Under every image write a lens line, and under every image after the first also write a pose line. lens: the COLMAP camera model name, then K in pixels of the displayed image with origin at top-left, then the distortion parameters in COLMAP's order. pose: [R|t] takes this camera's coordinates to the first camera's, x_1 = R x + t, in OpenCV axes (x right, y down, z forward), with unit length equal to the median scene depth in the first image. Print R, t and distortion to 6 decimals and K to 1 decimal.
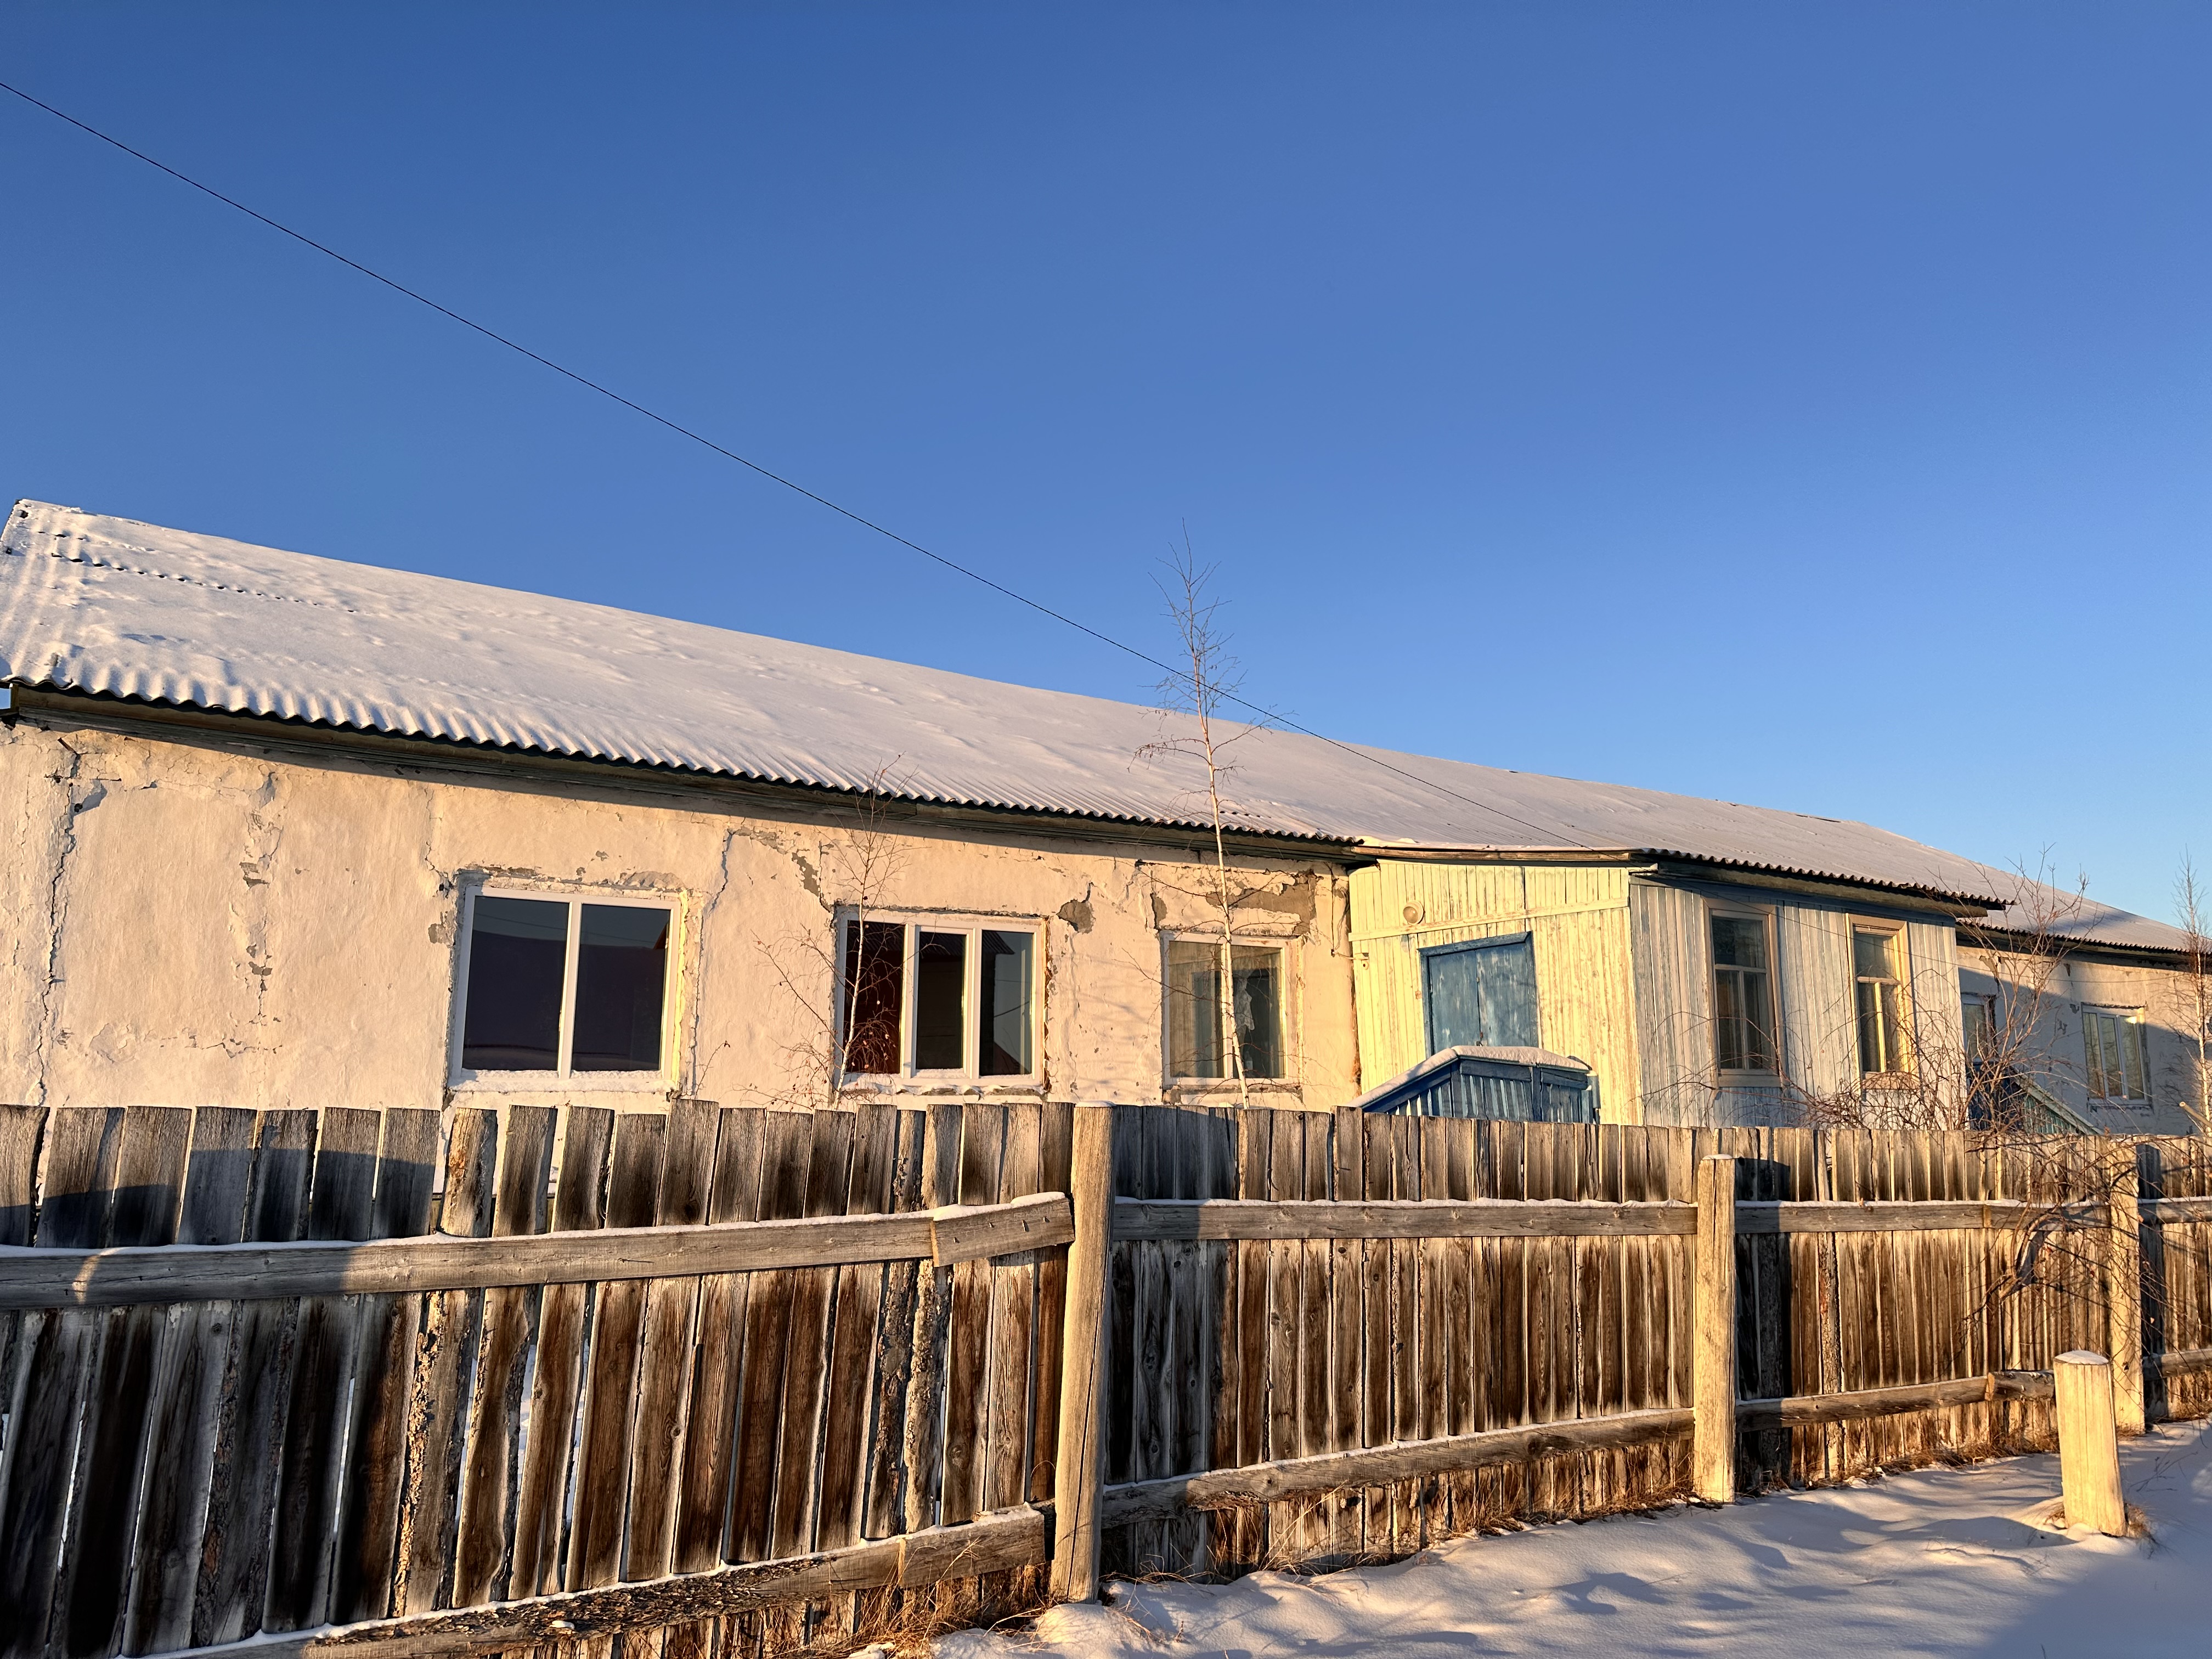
lens RADIAL K [[1568.6, 0, 1096.0], [0, 1568.6, 827.5], [0, 0, 1]] dist [0.050990, -0.058203]
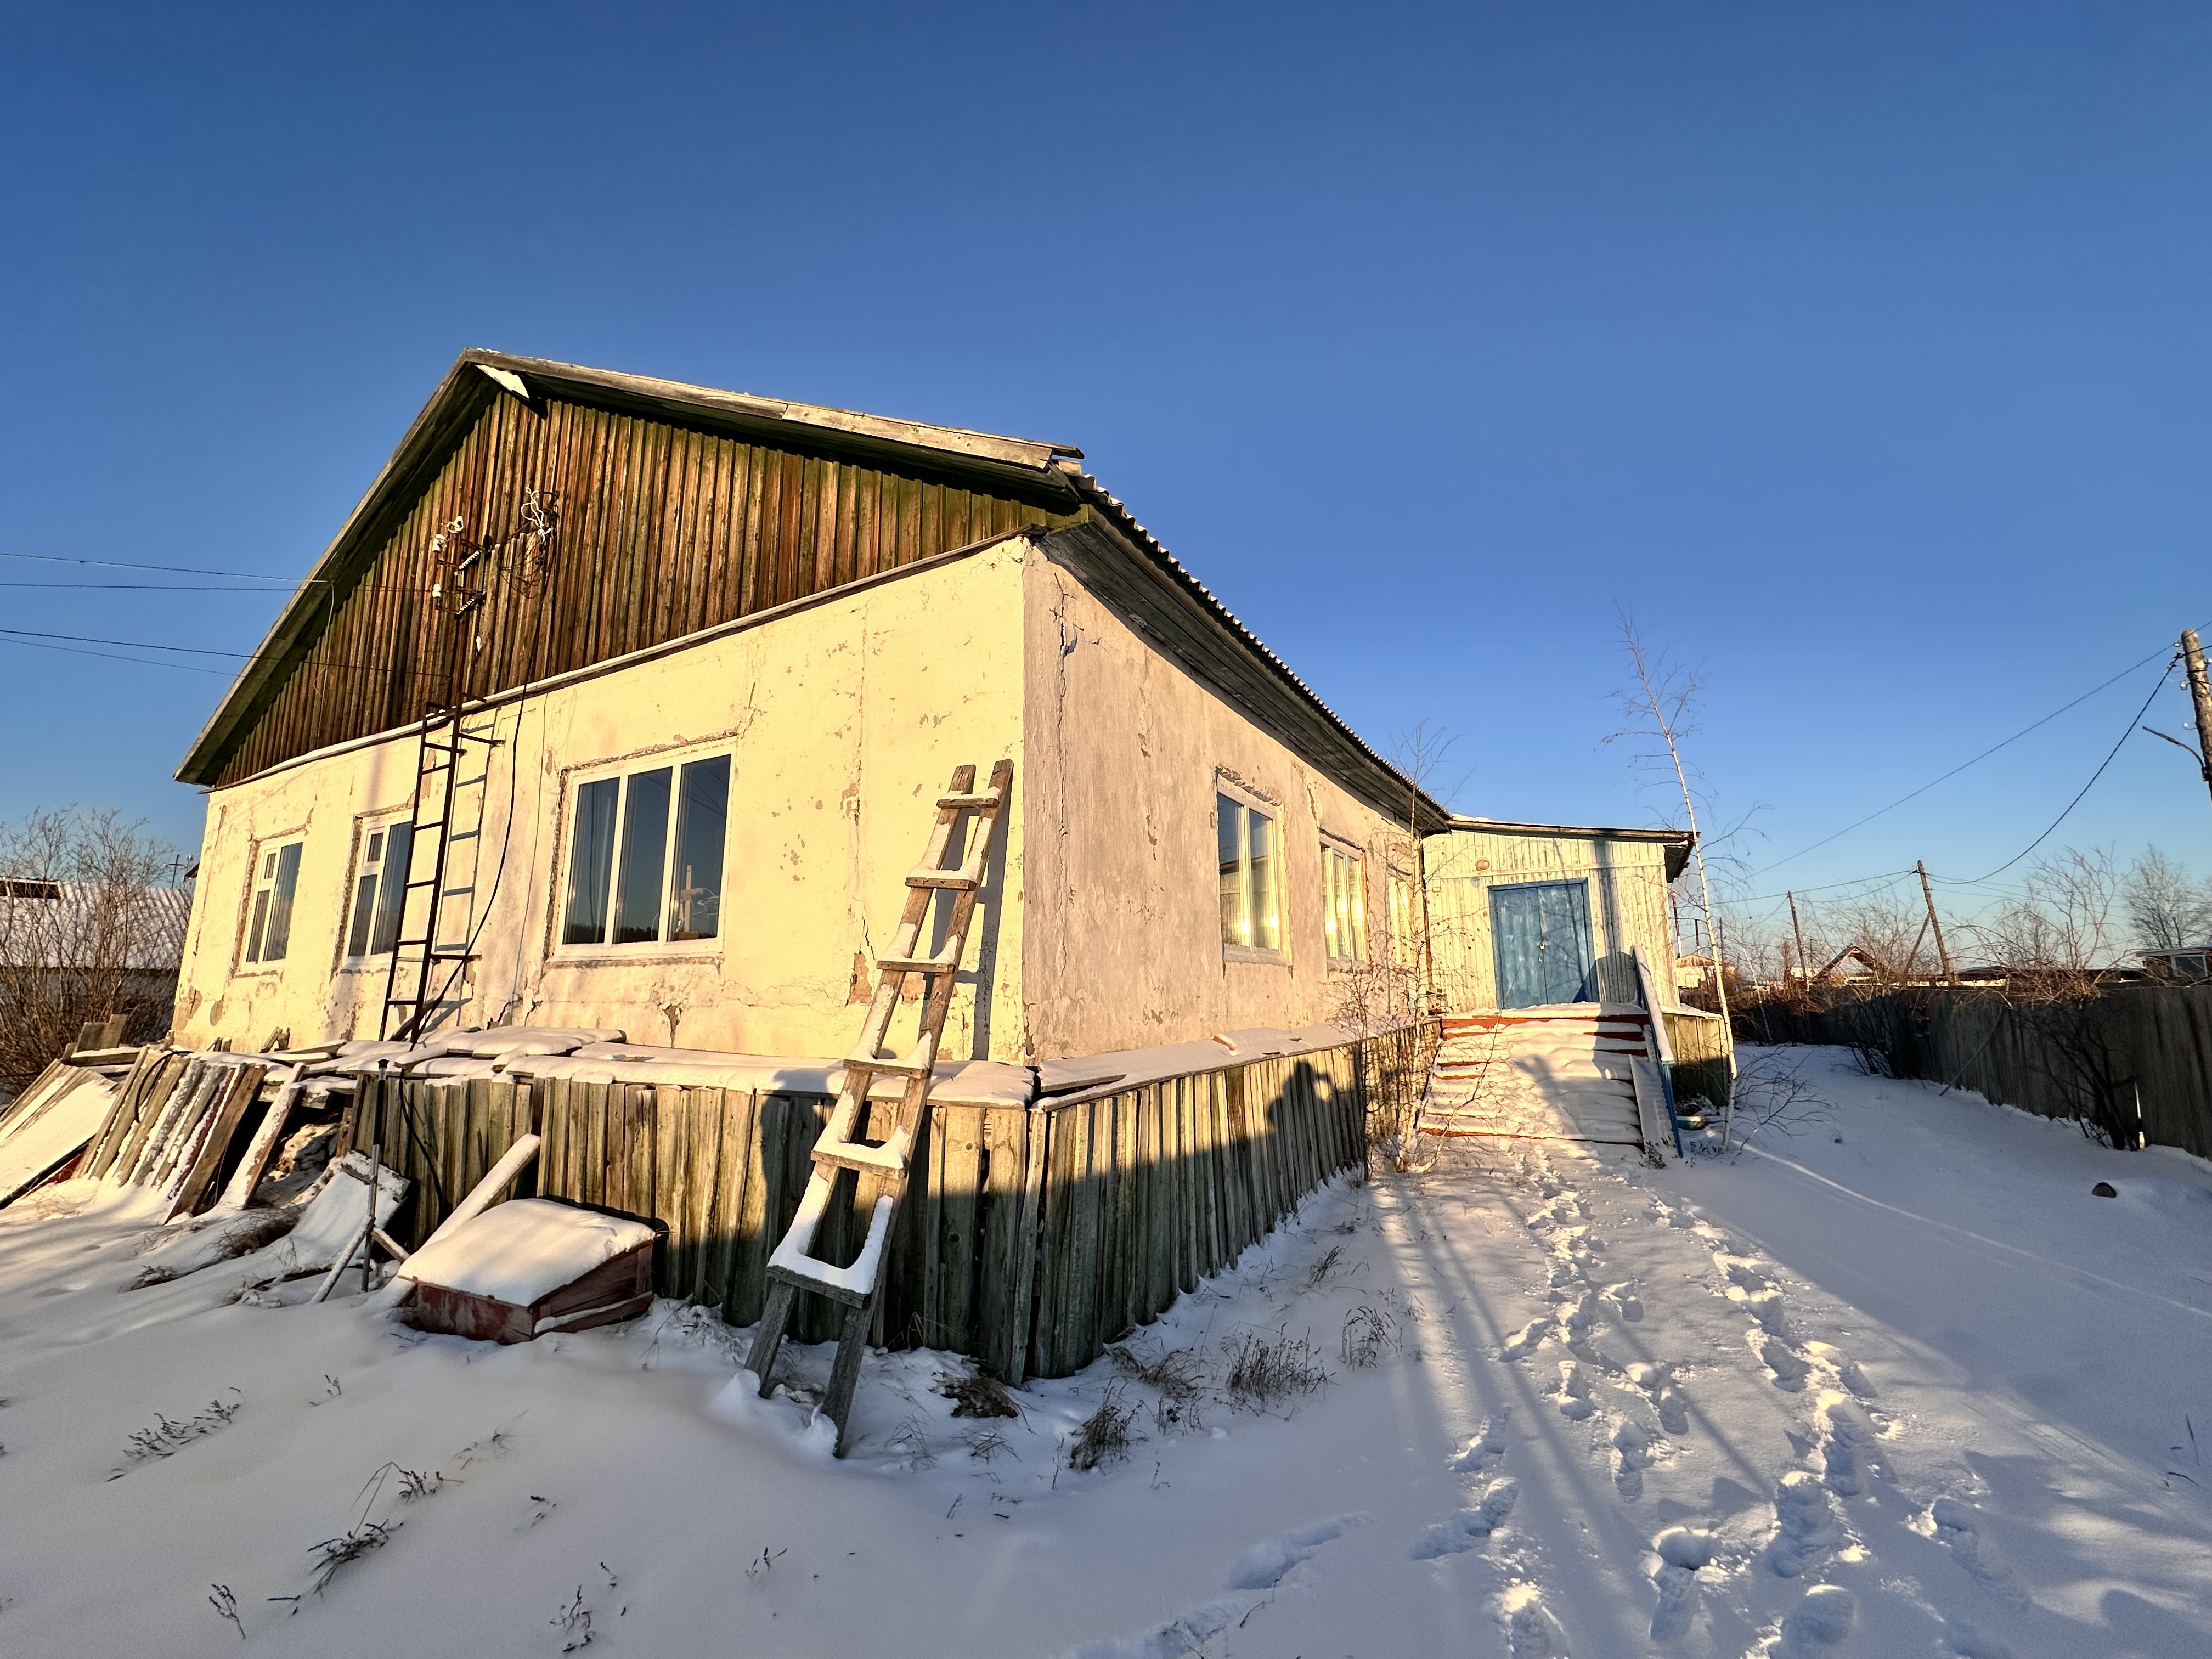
lens RADIAL K [[889.5, 0, 1107.4], [0, 889.5, 832.1], [0, 0, 1]] dist [-0.002011, 0.000416]
pose [[0.895768, 0.075008, 0.438147, -1.080492], [-0.075059, 0.997030, -0.017230, 0.129951], [-0.438138, -0.017453, 0.898738, 0.664885]]
